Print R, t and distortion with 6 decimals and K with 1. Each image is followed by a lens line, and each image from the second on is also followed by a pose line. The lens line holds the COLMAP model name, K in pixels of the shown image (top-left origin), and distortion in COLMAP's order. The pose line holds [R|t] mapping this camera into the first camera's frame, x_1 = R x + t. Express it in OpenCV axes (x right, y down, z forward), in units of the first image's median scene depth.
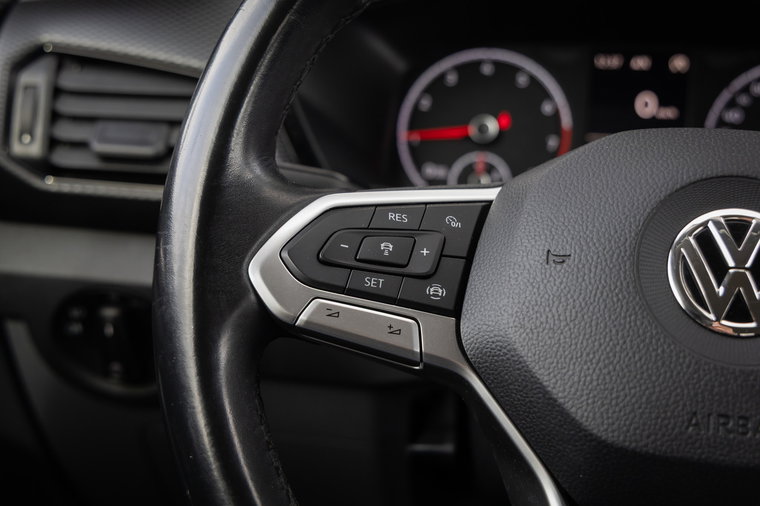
lens RADIAL K [[982.7, 0, 381.8], [0, 982.7, 255.4], [0, 0, 1]] dist [0.085869, 0.000000]
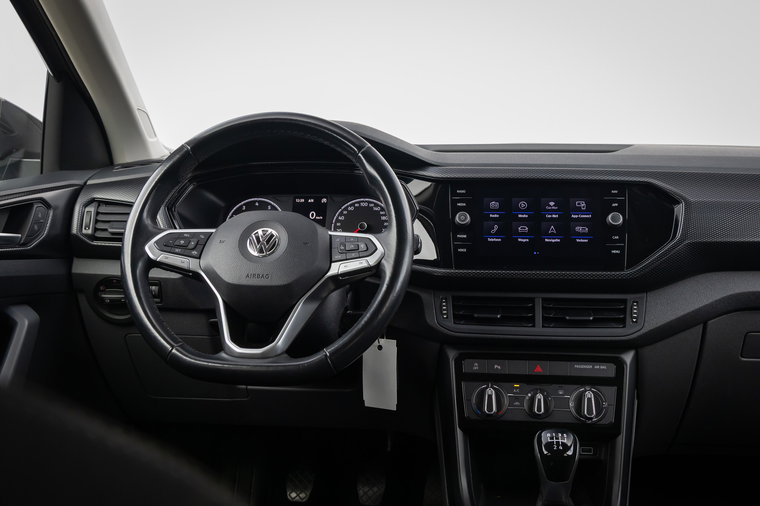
lens RADIAL K [[832.8, 0, 379.8], [0, 832.8, 229.4], [0, 0, 1]] dist [-0.004043, 0.000000]
pose [[0.999291, -0.026296, 0.026936, 0.665278], [0.030982, 0.980958, -0.191733, 0.571792], [-0.021381, 0.192432, 0.981077, -2.149531]]
